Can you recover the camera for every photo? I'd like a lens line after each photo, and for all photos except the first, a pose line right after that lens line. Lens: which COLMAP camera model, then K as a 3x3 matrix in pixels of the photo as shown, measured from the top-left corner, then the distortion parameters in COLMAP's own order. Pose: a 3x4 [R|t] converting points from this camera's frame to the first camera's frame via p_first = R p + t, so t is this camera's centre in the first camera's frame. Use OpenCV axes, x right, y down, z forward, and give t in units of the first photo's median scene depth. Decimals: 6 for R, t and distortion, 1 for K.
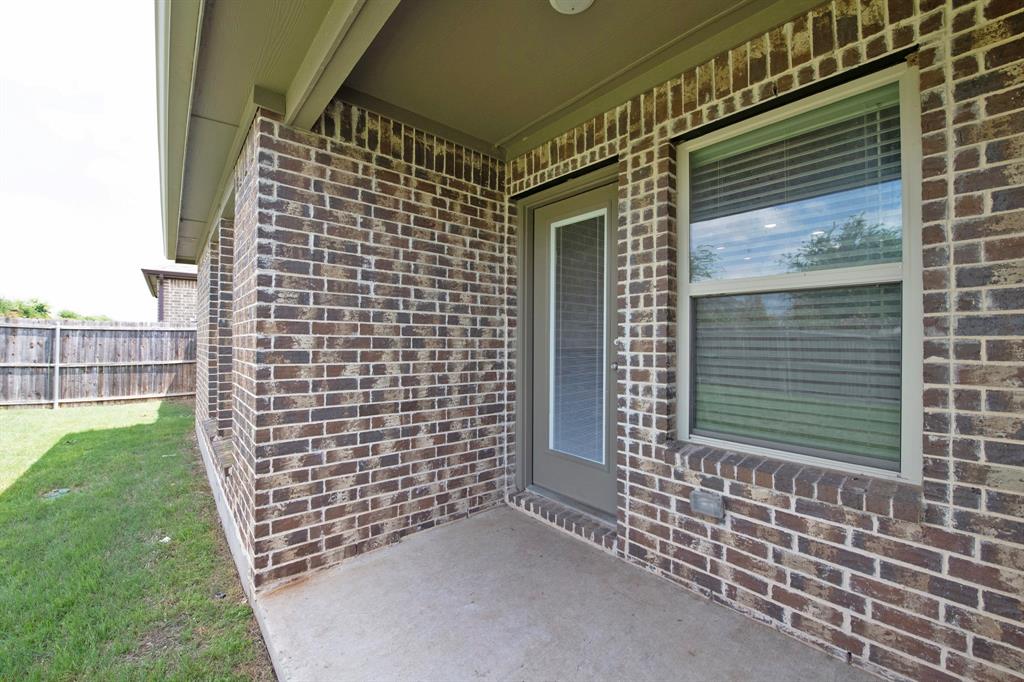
lens RADIAL K [[405.3, 0, 509.9], [0, 405.3, 340.0], [0, 0, 1]] dist [-0.016984, -0.002499]
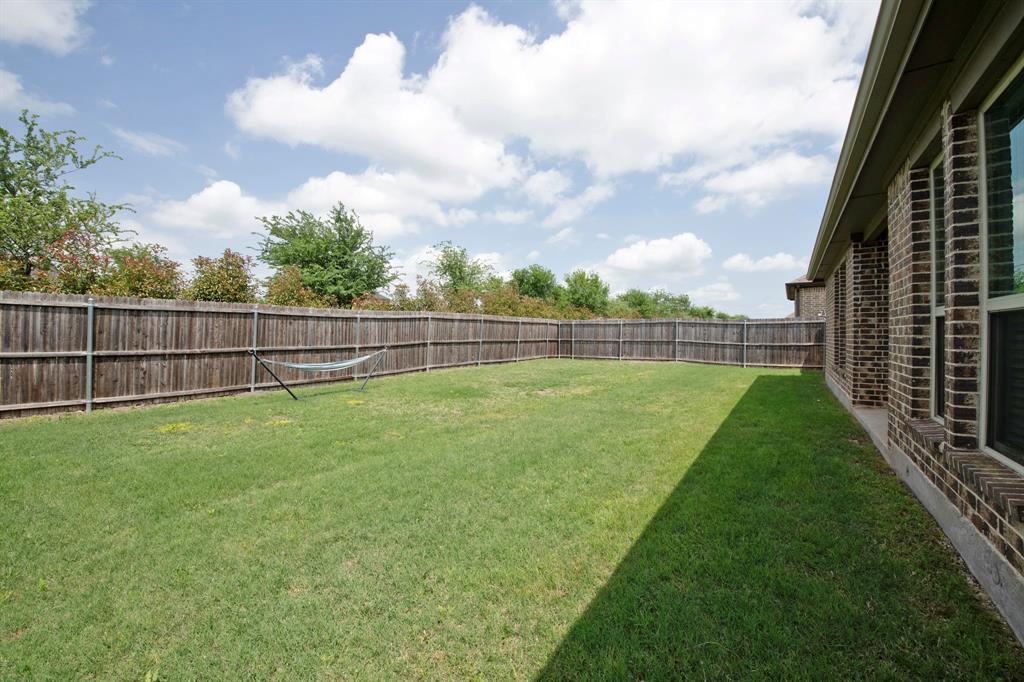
lens RADIAL K [[405.3, 0, 509.9], [0, 405.3, 340.0], [0, 0, 1]] dist [-0.016984, -0.002499]
pose [[0.253496, 0.001755, -0.967335, 1.442451], [0.010213, 0.999938, 0.004490, 0.098717], [0.967282, -0.011018, 0.253463, -2.007988]]
